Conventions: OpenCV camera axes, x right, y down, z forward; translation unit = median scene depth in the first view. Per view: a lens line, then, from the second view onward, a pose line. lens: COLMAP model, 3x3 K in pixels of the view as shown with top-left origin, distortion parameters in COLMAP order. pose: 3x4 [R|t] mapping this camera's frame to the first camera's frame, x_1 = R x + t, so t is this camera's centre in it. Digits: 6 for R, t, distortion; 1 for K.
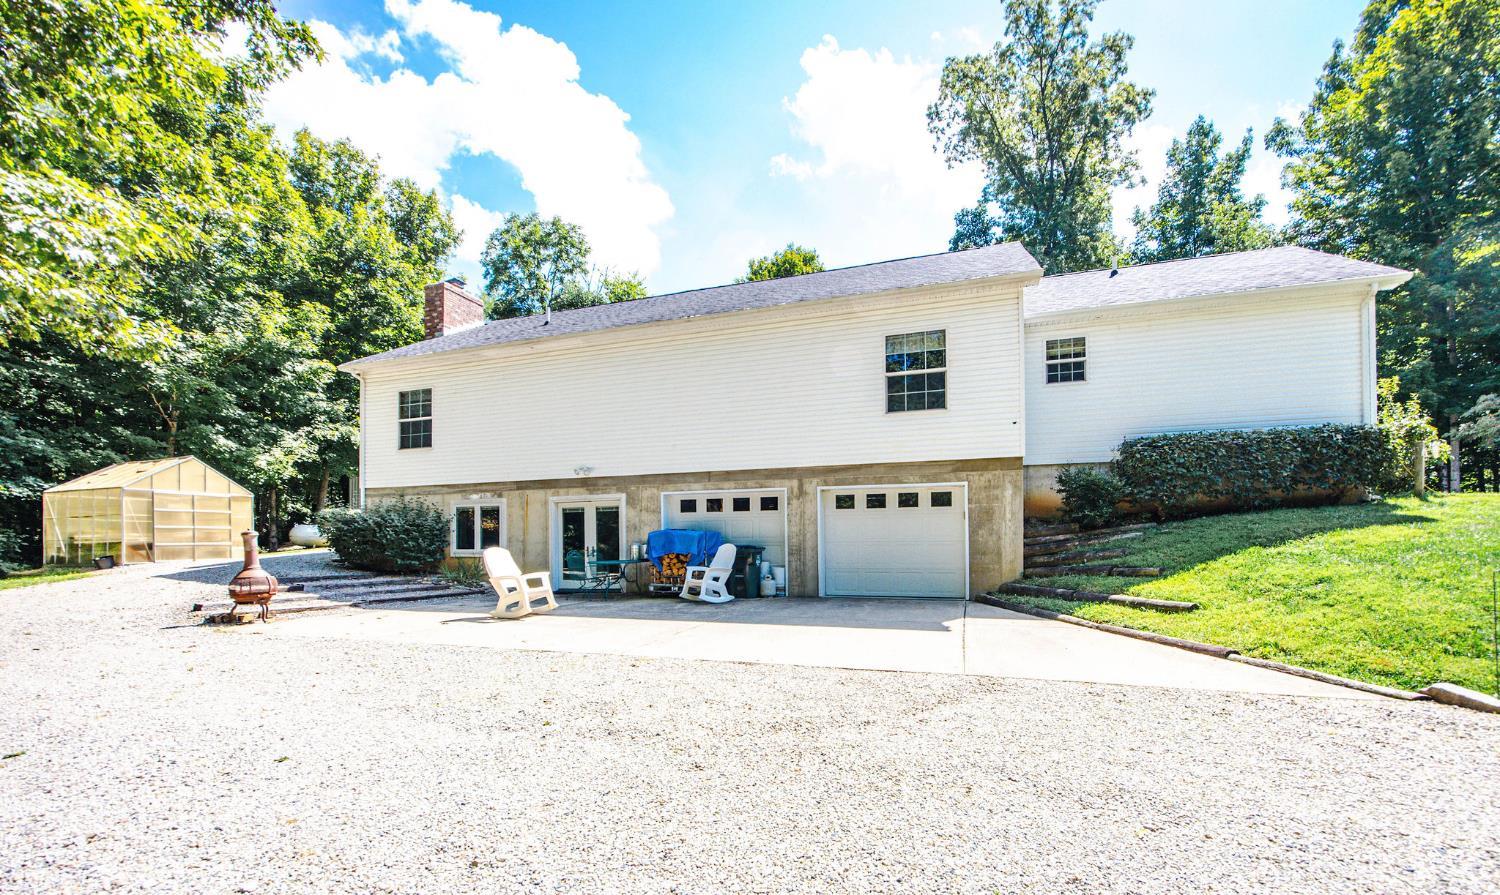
lens RADIAL K [[600.3, 0, 750.1], [0, 600.3, 549.8], [0, 0, 1]] dist [-0.002477, -0.000217]
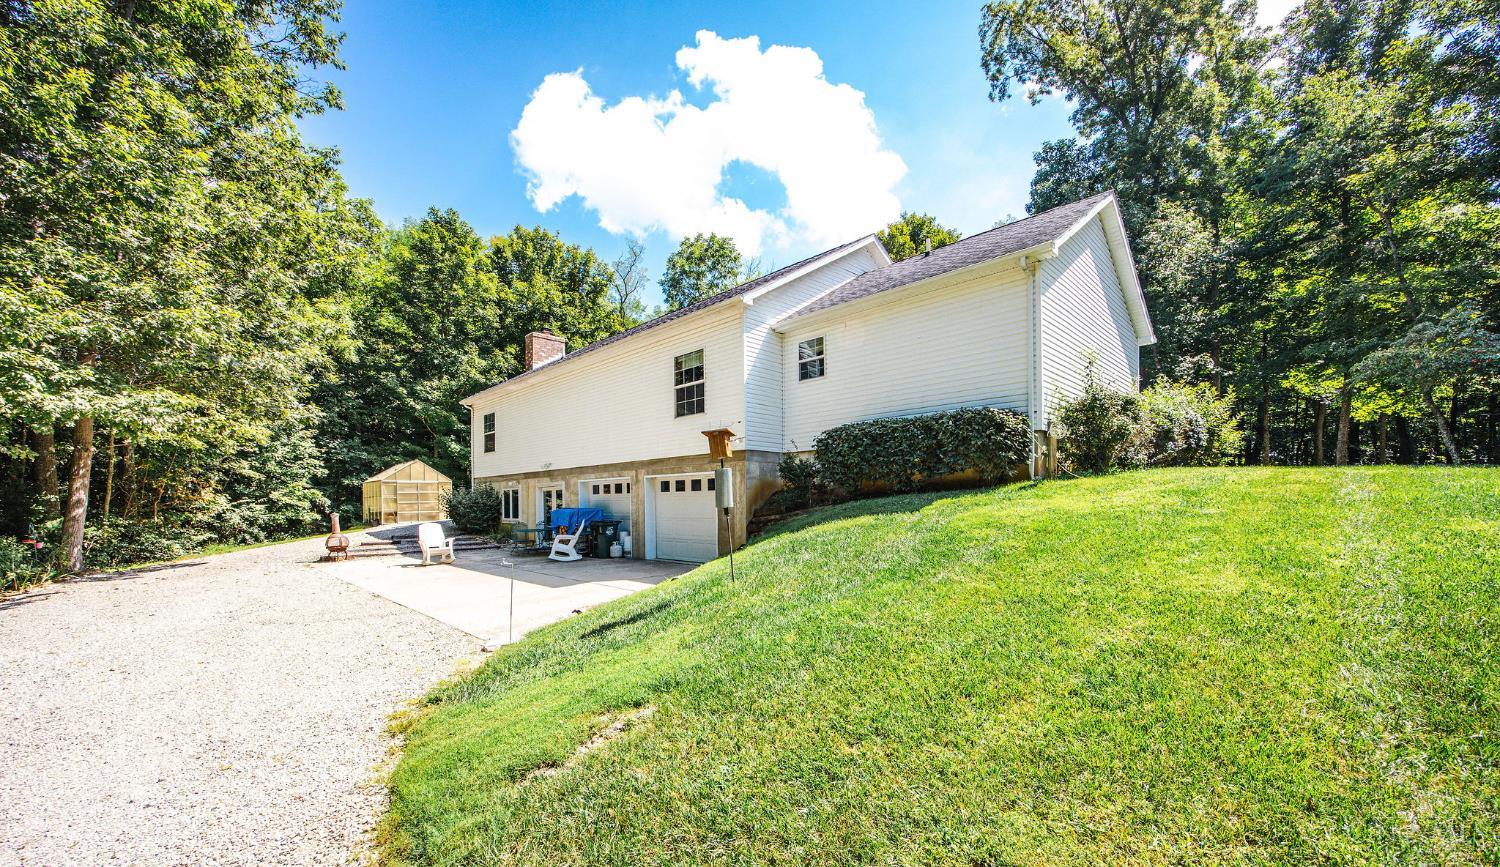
lens RADIAL K [[582.6, 0, 749.6], [0, 582.6, 503.1], [0, 0, 1]] dist [0.002581, 0.000106]
pose [[0.887286, -0.002249, -0.461215, 0.831287], [0.002452, 0.999997, -0.000159, -0.041054], [0.461214, -0.000990, 0.887289, -0.019796]]
